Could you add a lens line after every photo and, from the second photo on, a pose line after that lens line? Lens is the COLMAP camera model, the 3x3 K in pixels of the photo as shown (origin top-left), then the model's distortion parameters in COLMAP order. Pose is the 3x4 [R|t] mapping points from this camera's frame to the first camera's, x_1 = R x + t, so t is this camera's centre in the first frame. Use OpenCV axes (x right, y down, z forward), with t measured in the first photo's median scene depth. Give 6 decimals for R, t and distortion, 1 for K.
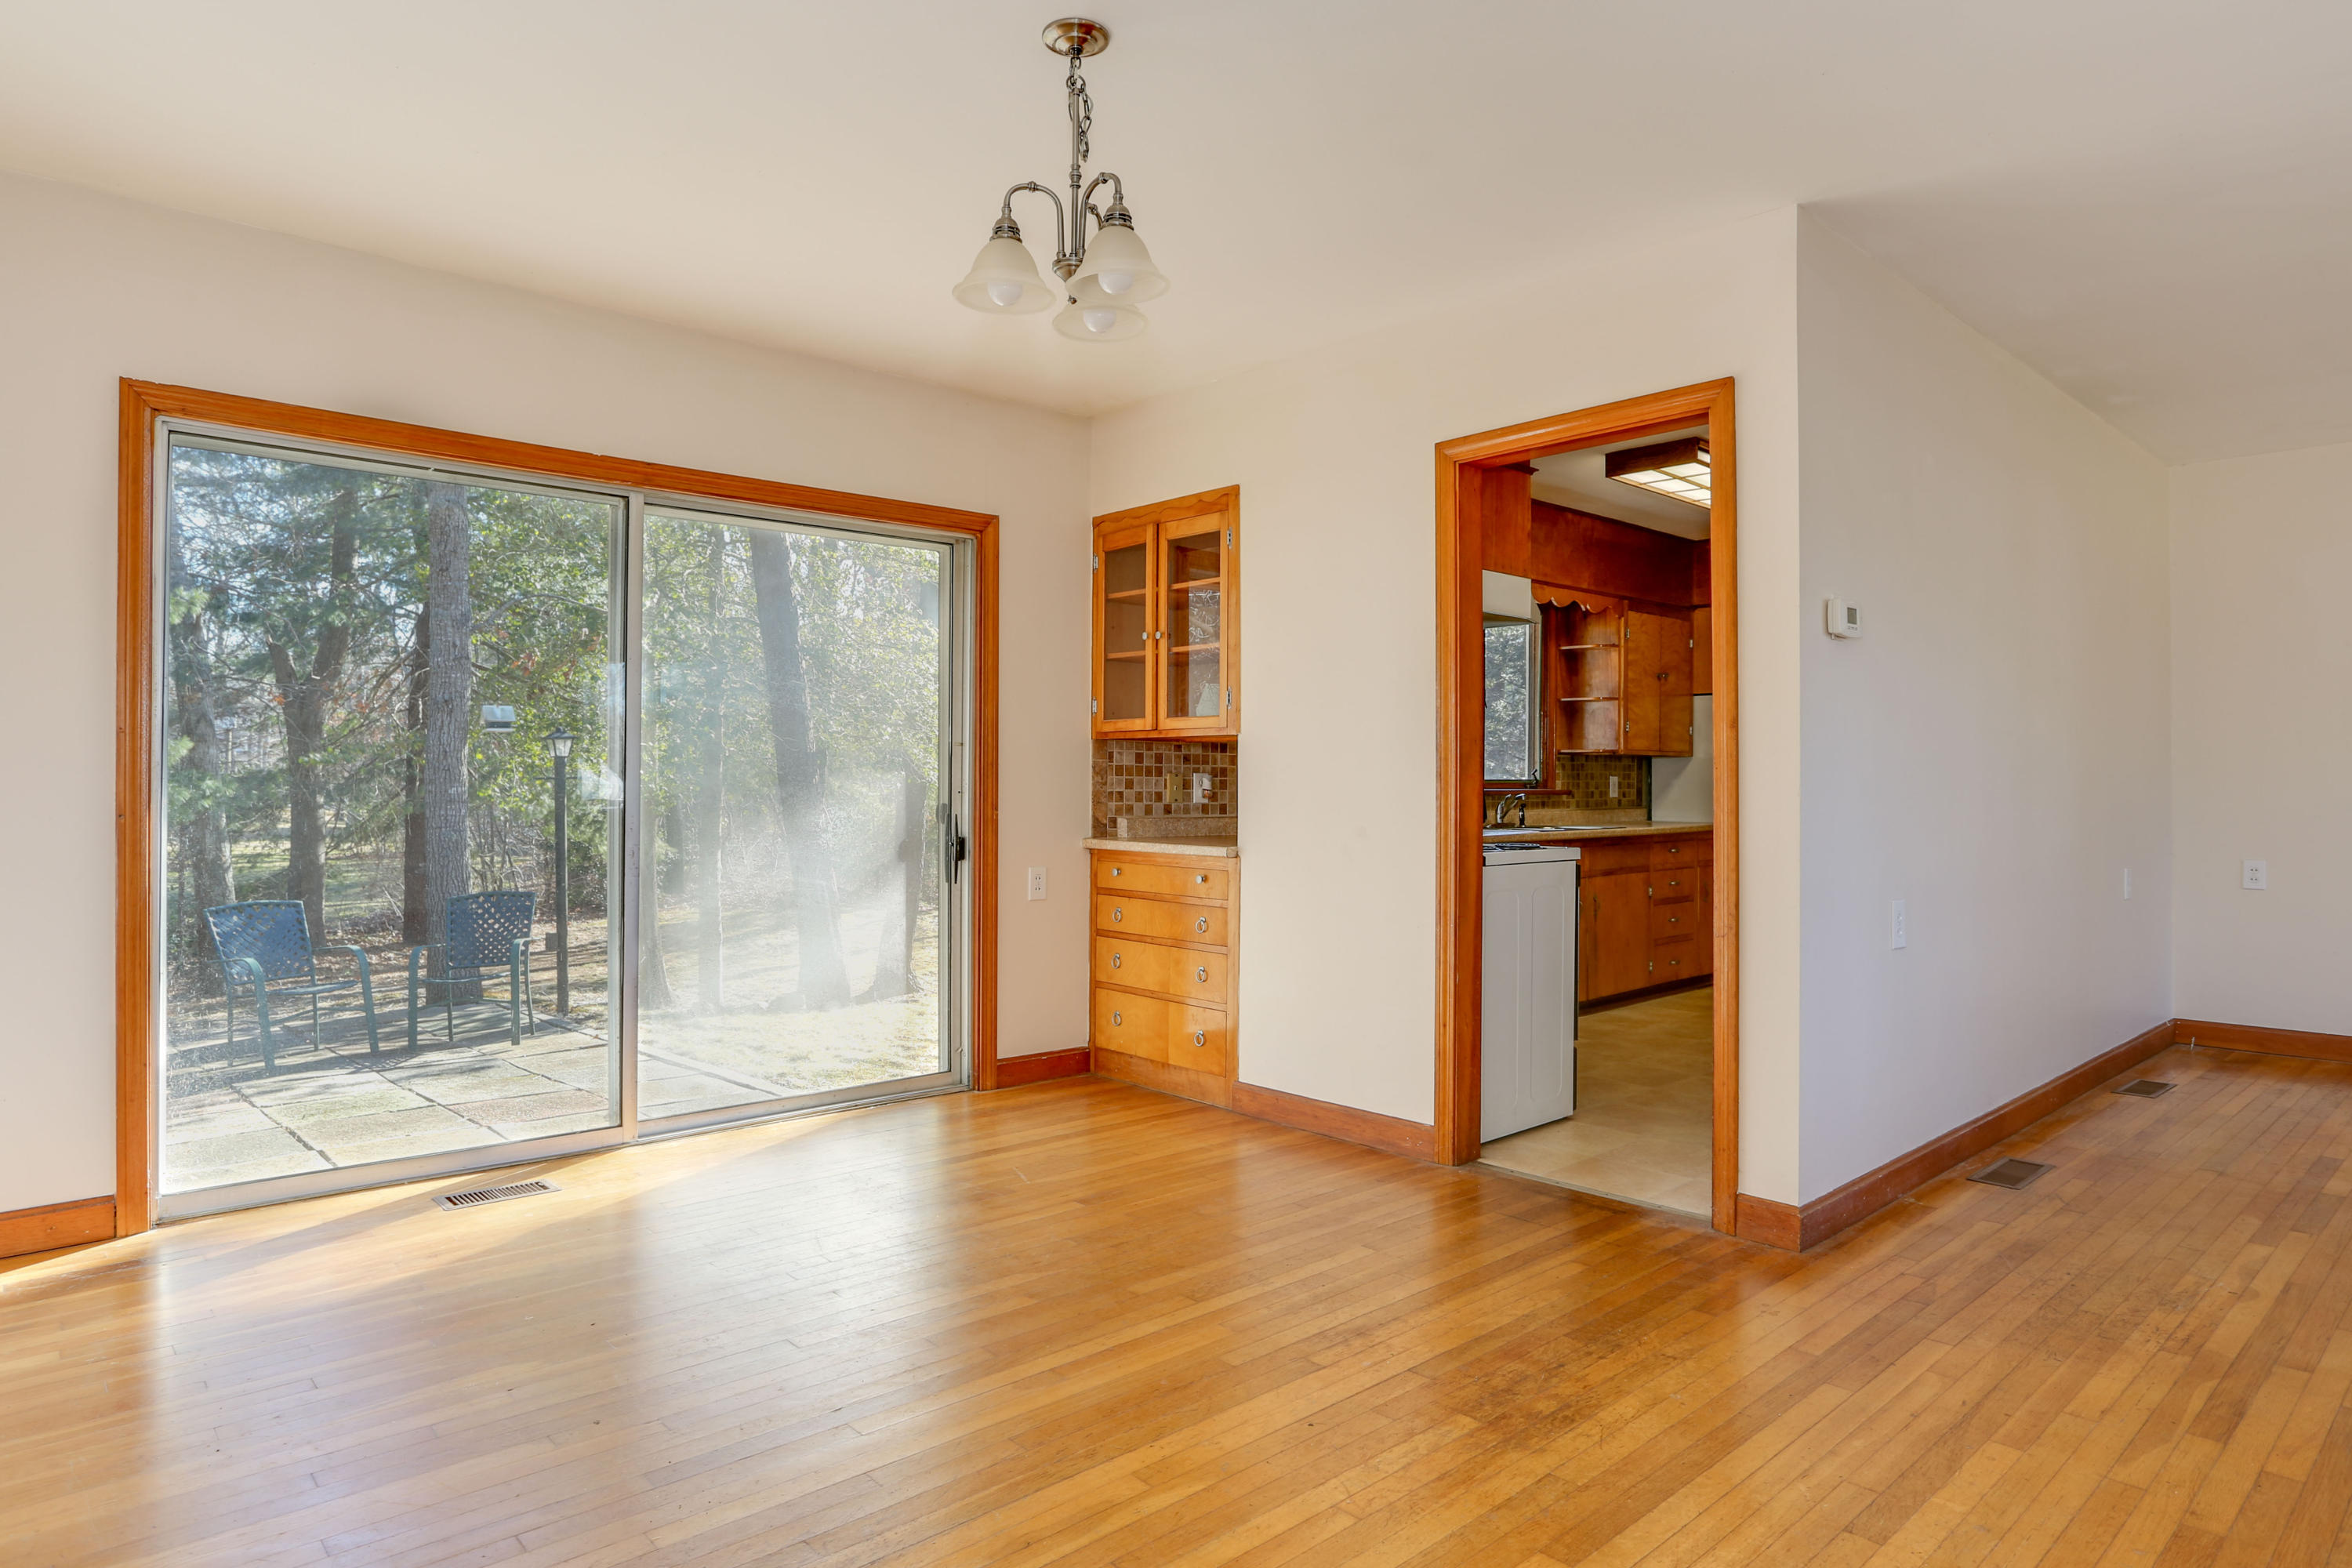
lens RADIAL K [[1386.7, 0, 1197.6], [0, 1386.7, 782.0], [0, 0, 1]] dist [-0.000574, -0.000006]
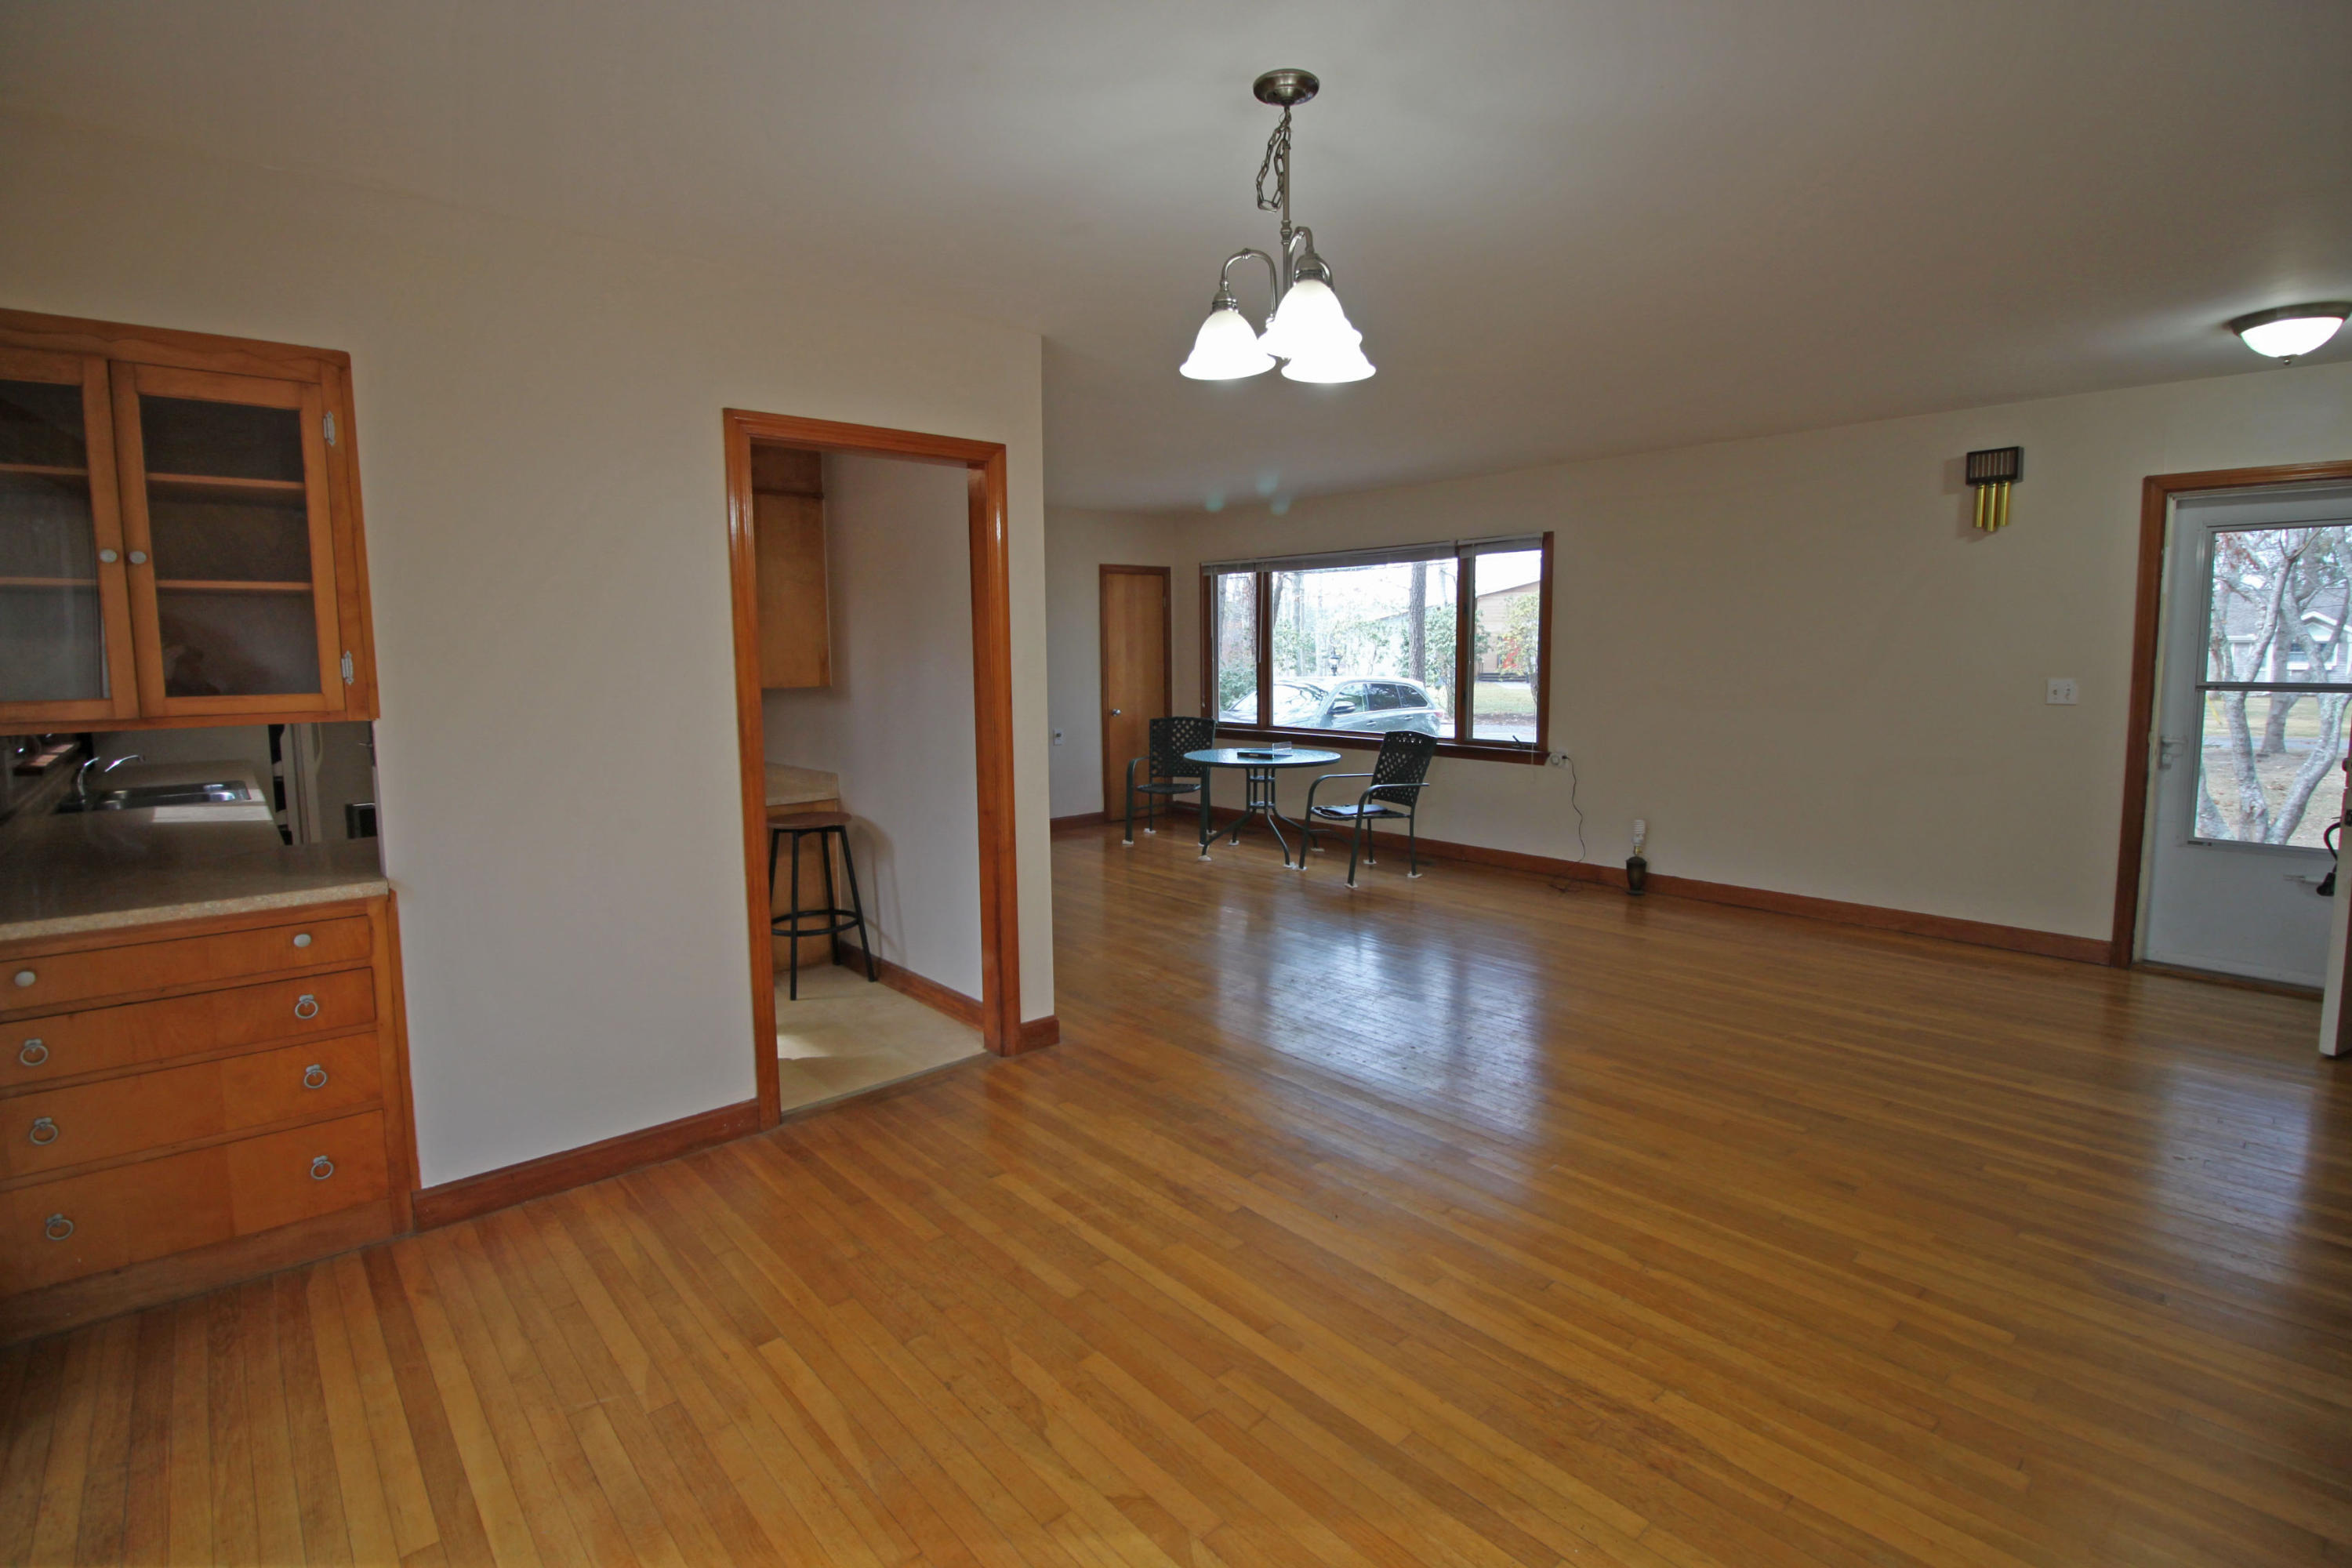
lens RADIAL K [[1088.5, 0, 1181.5], [0, 1088.5, 785.0], [0, 0, 1]] dist [0.000083, -0.000090]
pose [[0.026756, -0.122016, 0.992167, -0.631613], [0.008670, 0.992514, 0.121825, -0.081356], [-0.999604, 0.005343, 0.027614, 0.710008]]
